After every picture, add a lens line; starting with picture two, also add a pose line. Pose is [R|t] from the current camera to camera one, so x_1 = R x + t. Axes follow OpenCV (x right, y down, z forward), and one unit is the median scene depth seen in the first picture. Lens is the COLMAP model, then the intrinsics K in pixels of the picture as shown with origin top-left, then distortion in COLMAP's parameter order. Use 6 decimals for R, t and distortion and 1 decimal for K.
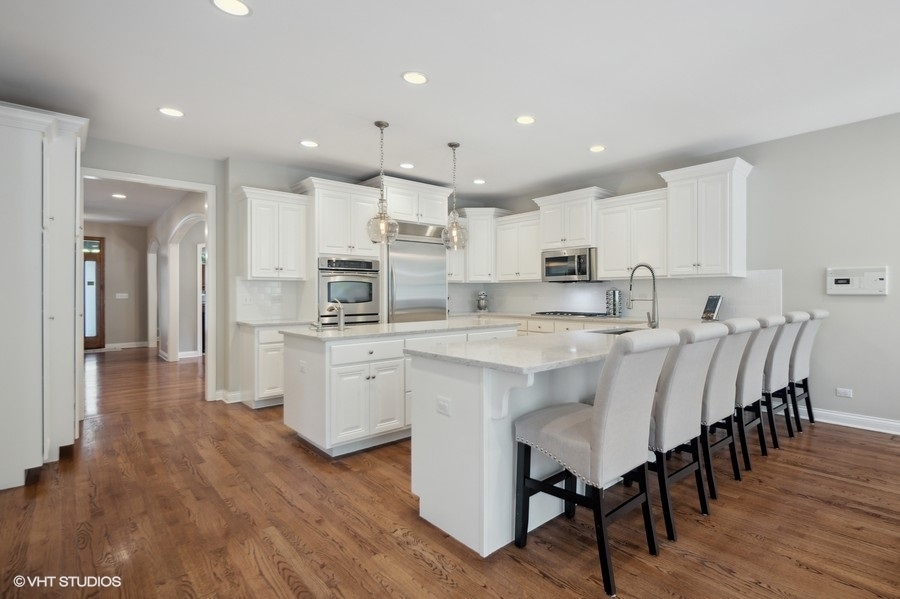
lens RADIAL K [[442.9, 0, 520.9], [0, 442.9, 292.9], [0, 0, 1]] dist [0.002115, -0.000013]
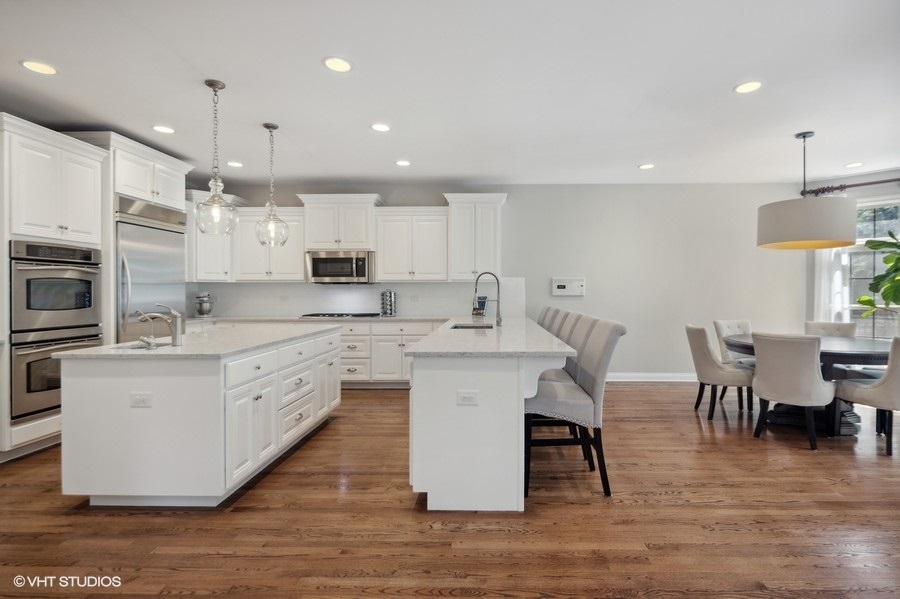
lens RADIAL K [[436.5, 0, 475.0], [0, 436.5, 294.2], [0, 0, 1]] dist [0.001311, -0.000873]
pose [[0.730249, -0.001792, 0.683178, -0.370026], [-0.000441, 0.999995, 0.003094, -0.003618], [-0.683180, -0.002561, 0.730245, 0.075826]]
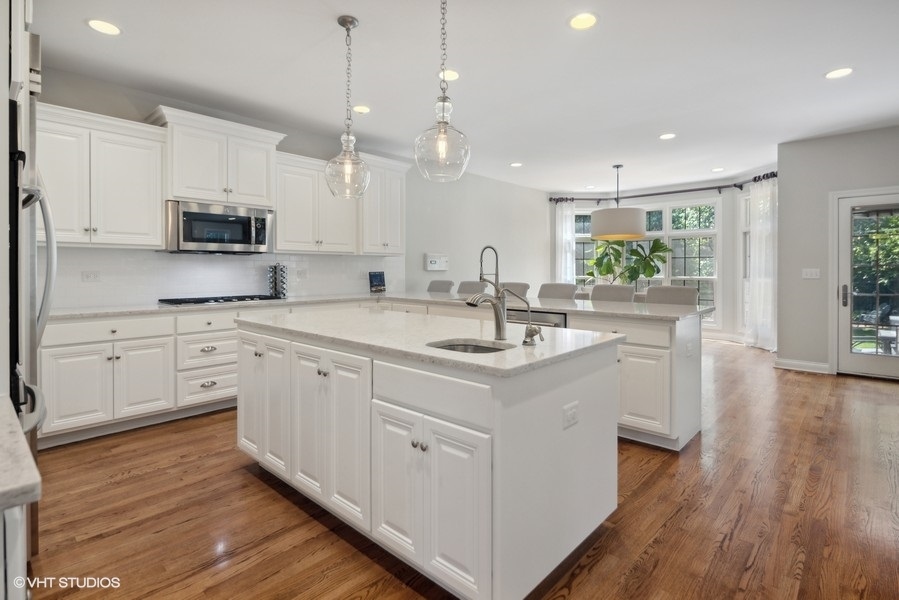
lens RADIAL K [[448.7, 0, 433.5], [0, 448.7, 271.8], [0, 0, 1]] dist [0.001030, 0.000175]
pose [[-0.018219, -0.002409, 0.999831, -0.631911], [0.000564, 0.999997, 0.002420, 0.003144], [-0.999834, 0.000608, -0.018218, 0.741003]]
